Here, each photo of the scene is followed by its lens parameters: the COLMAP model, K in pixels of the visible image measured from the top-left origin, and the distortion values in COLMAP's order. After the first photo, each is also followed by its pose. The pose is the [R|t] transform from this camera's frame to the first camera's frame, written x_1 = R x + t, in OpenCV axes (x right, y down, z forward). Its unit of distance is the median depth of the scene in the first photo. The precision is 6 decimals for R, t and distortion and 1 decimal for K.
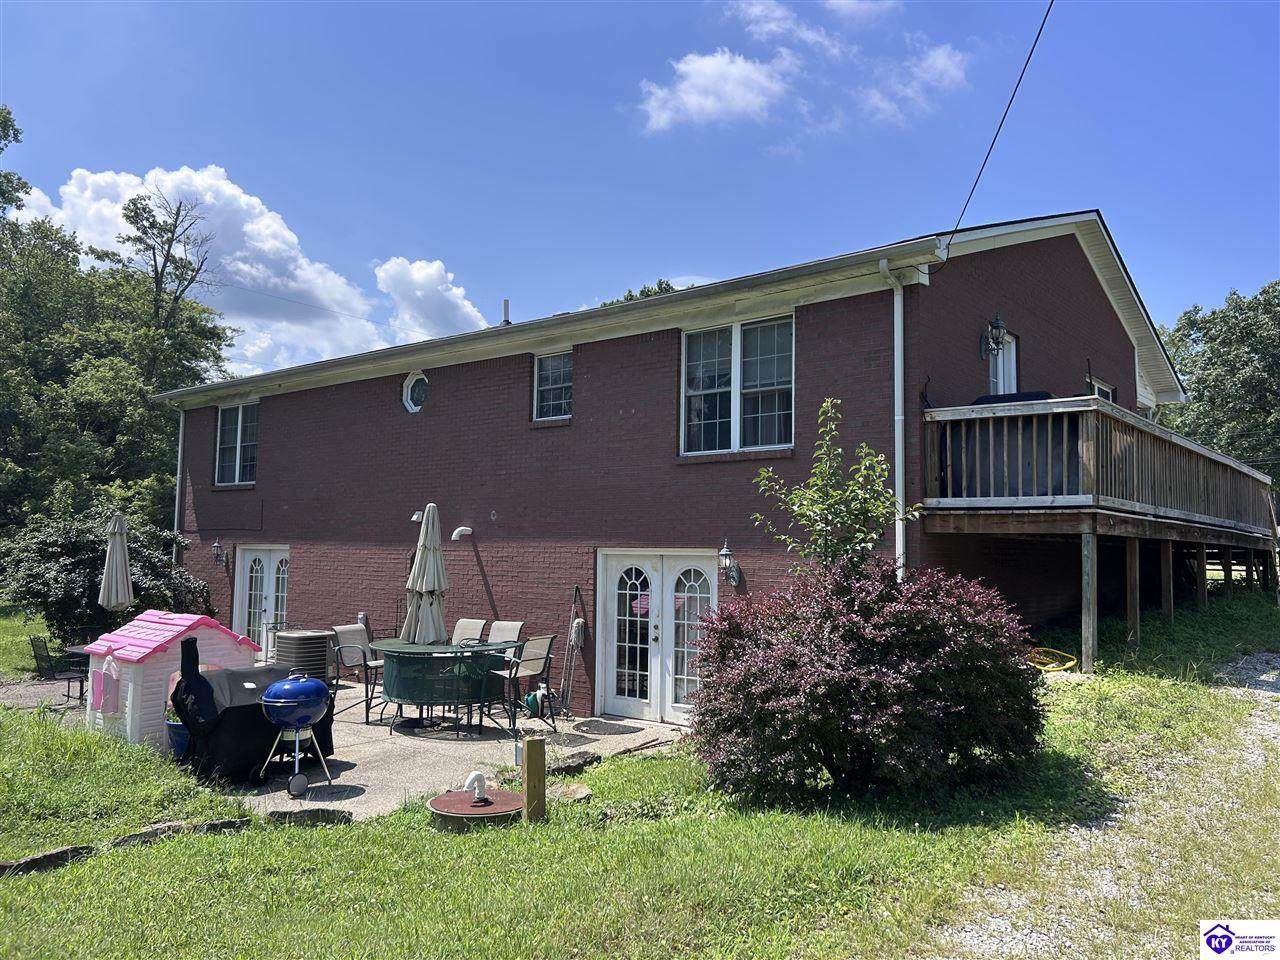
lens RADIAL K [[957.6, 0, 640.7], [0, 957.6, 481.9], [0, 0, 1]] dist [0.057712, -0.036005]
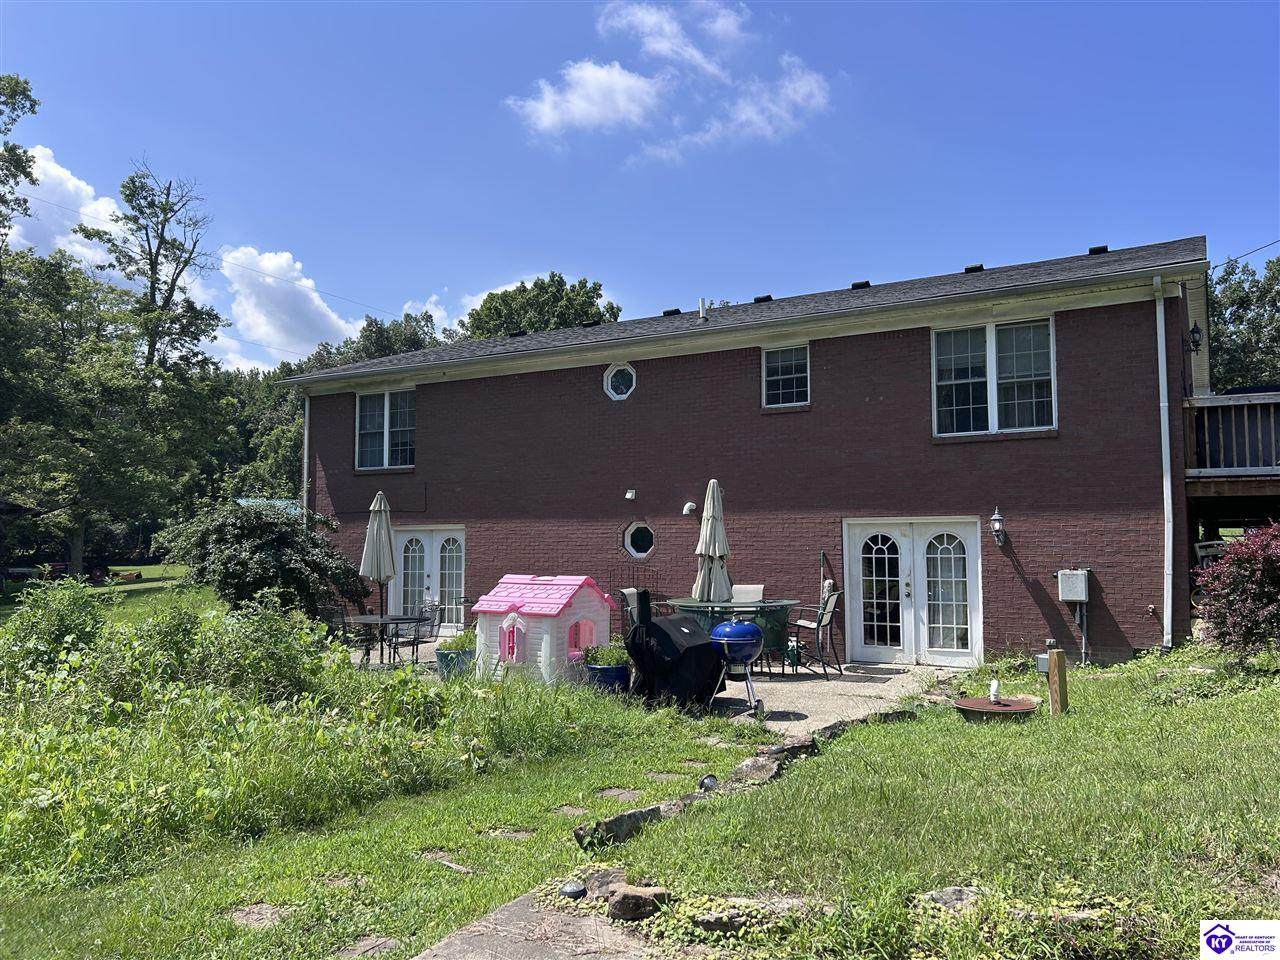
lens RADIAL K [[957.6, 0, 597.3], [0, 957.6, 501.9], [0, 0, 1]] dist [0.057712, -0.036005]
pose [[0.982145, -0.005573, 0.188042, -0.549036], [0.001926, 0.999807, 0.019574, 0.026372], [-0.188115, -0.018863, 0.981966, -0.072928]]
